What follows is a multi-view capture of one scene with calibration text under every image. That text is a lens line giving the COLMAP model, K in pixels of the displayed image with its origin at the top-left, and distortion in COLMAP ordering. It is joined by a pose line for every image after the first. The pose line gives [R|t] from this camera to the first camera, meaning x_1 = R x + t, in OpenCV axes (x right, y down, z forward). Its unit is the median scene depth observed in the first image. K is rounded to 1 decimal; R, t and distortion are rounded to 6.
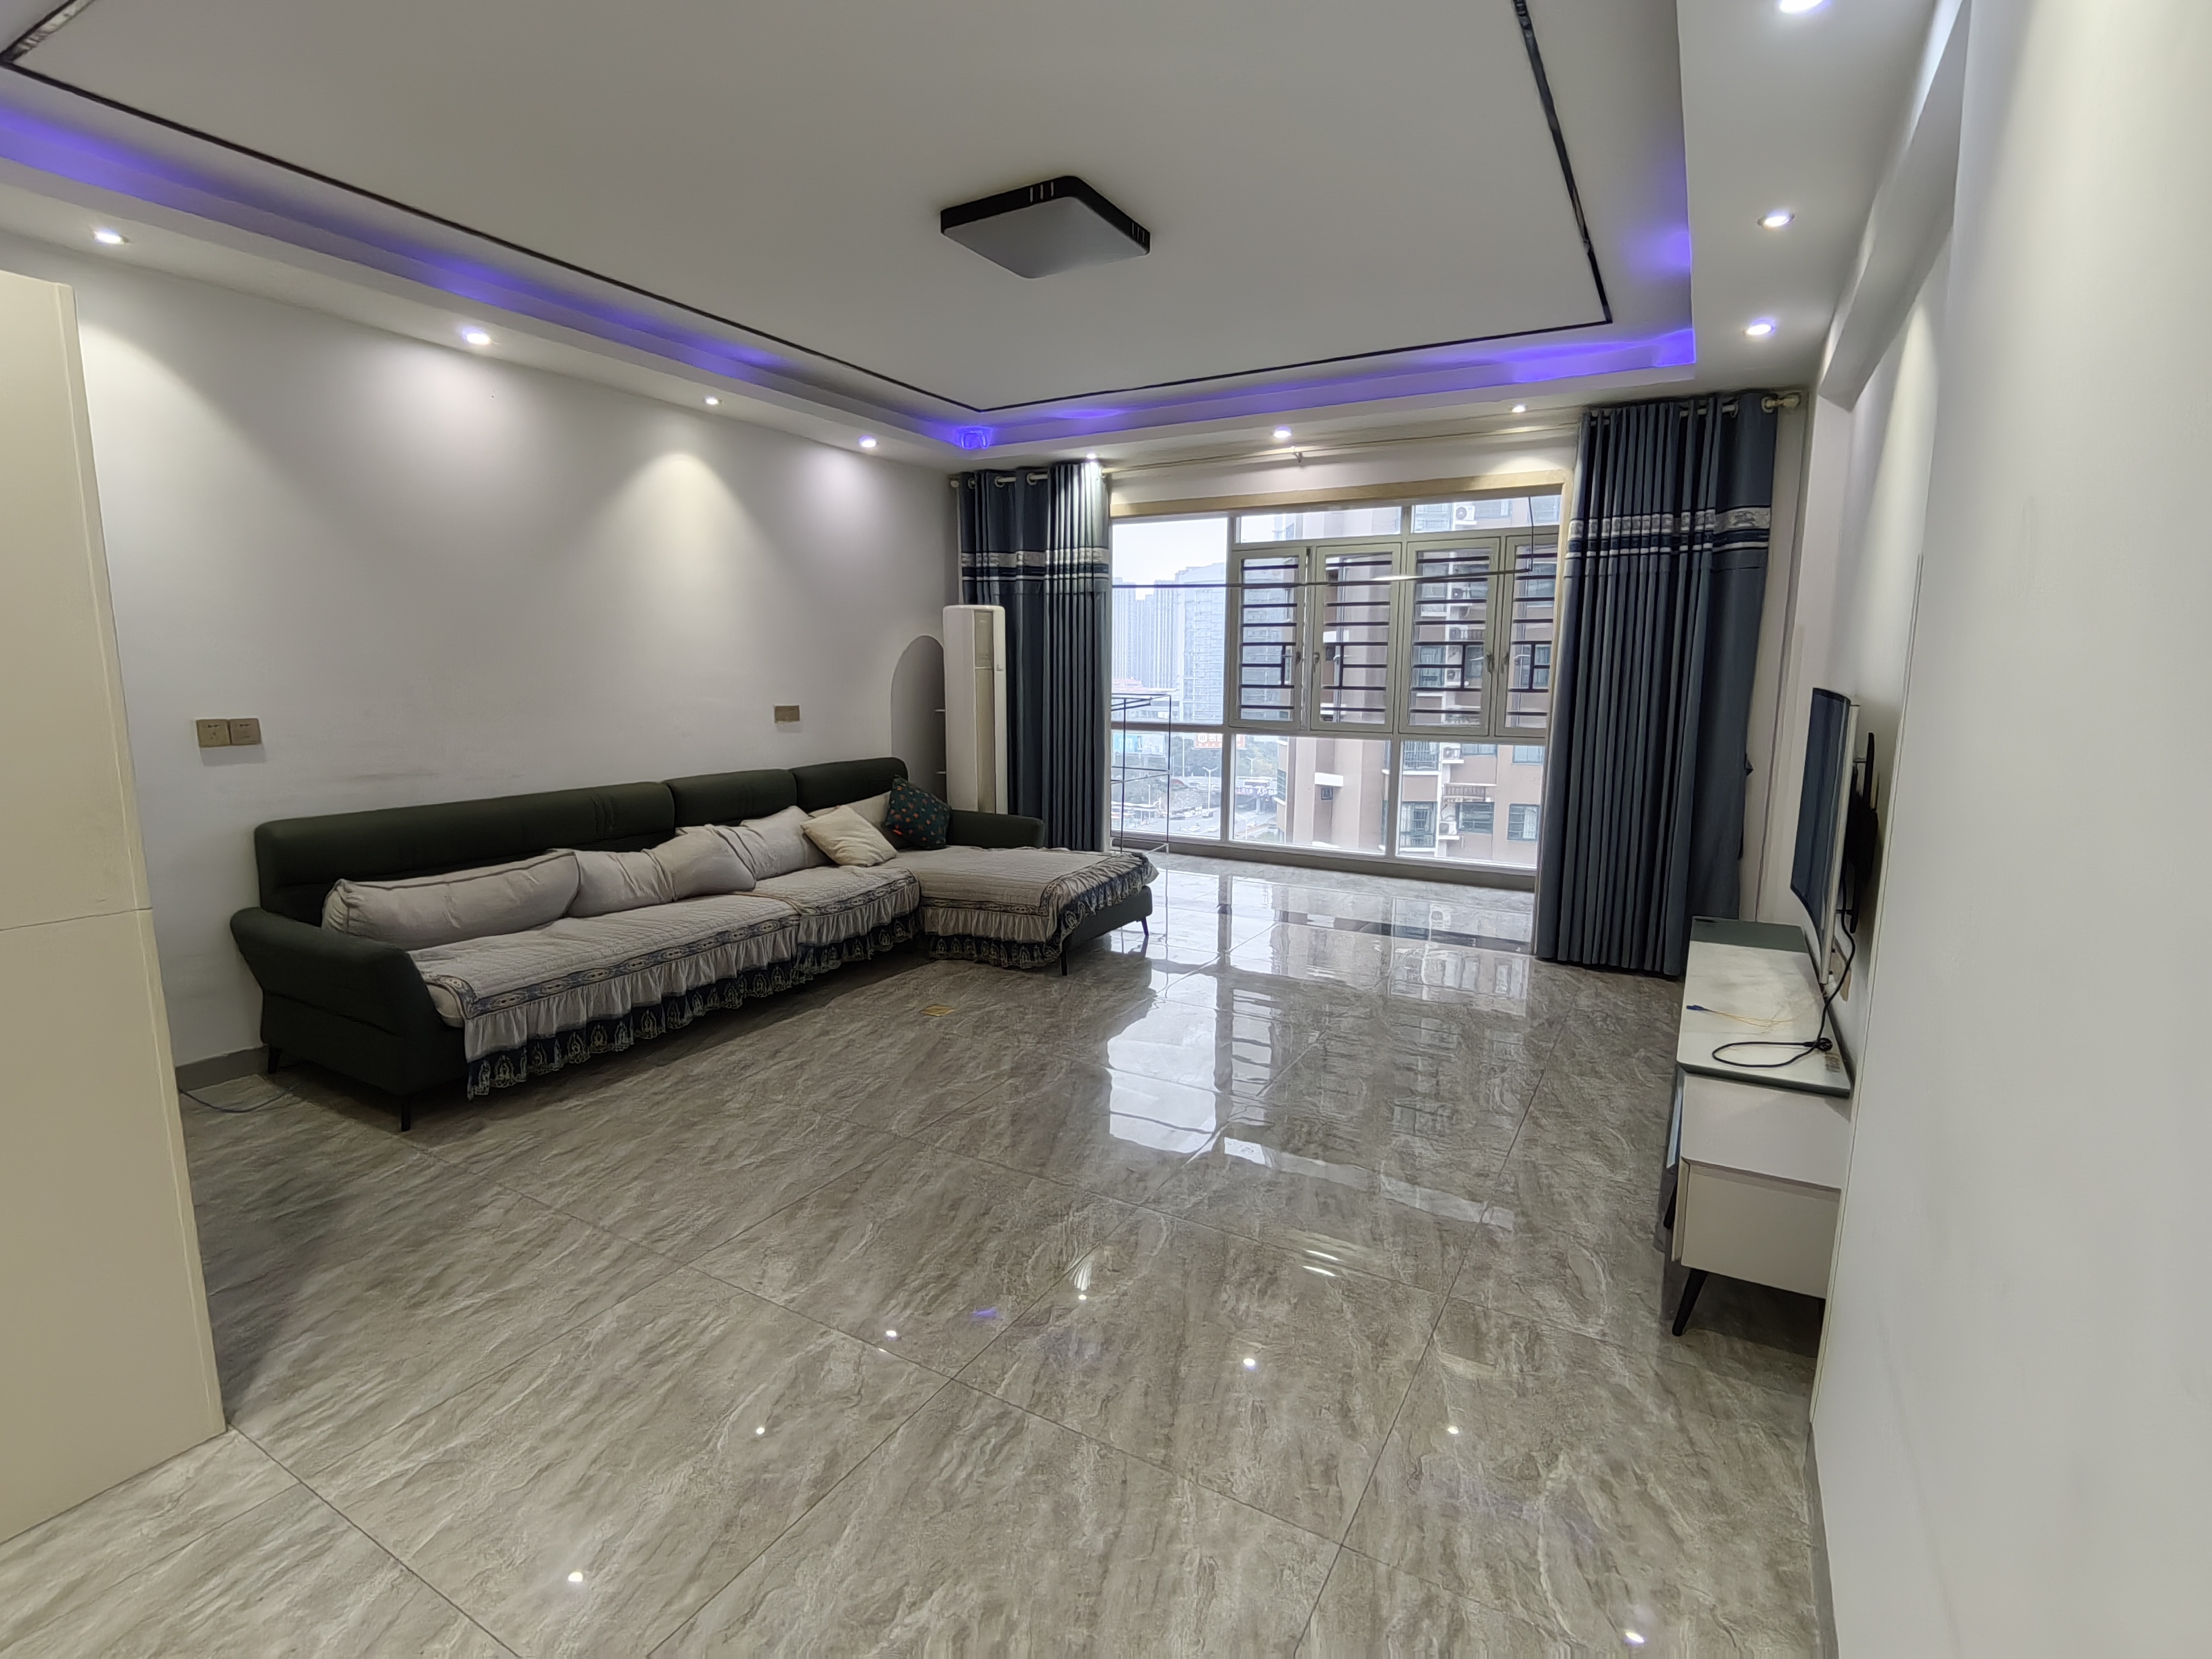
lens RADIAL K [[1056.4, 0, 1114.8], [0, 1056.4, 842.6], [0, 0, 1]] dist [-0.015863, 0.000177]
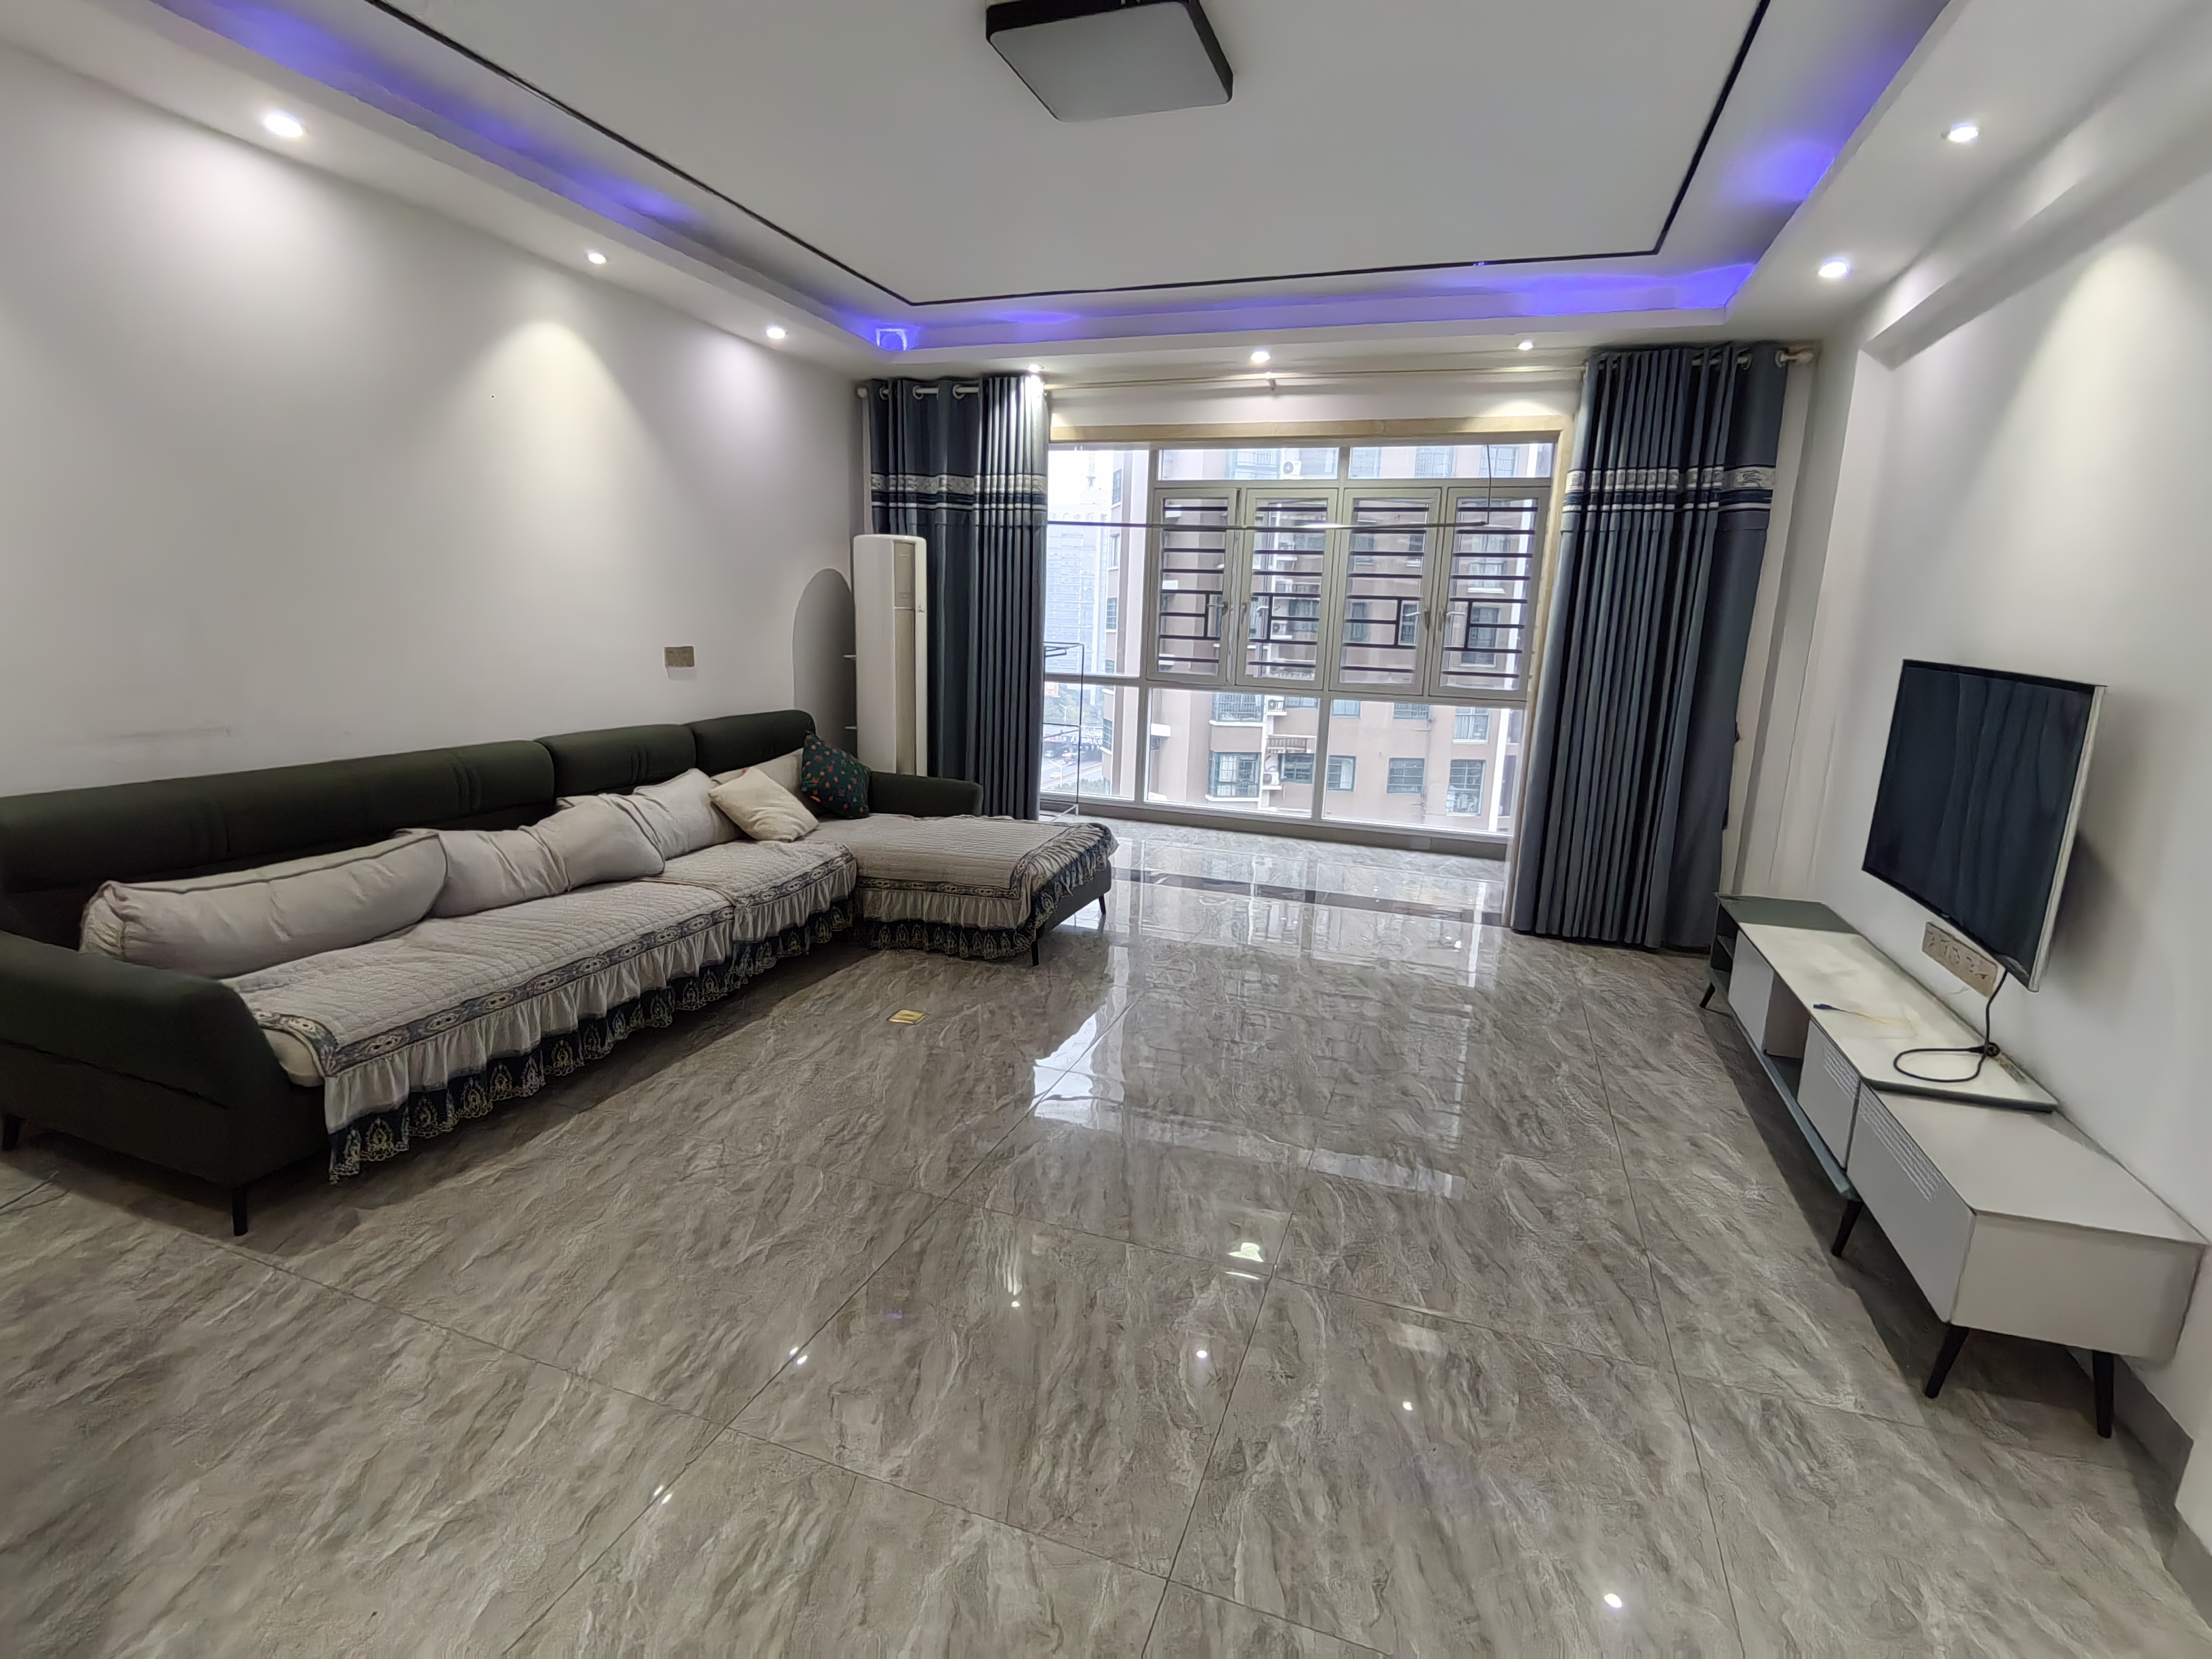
lens RADIAL K [[1056.4, 0, 1113.3], [0, 1056.4, 838.8], [0, 0, 1]] dist [-0.015863, 0.000177]
pose [[0.984066, -0.007222, 0.177657, -0.145792], [-0.001014, 0.998931, 0.046222, -0.020899], [-0.177801, -0.045665, 0.983006, 0.138171]]
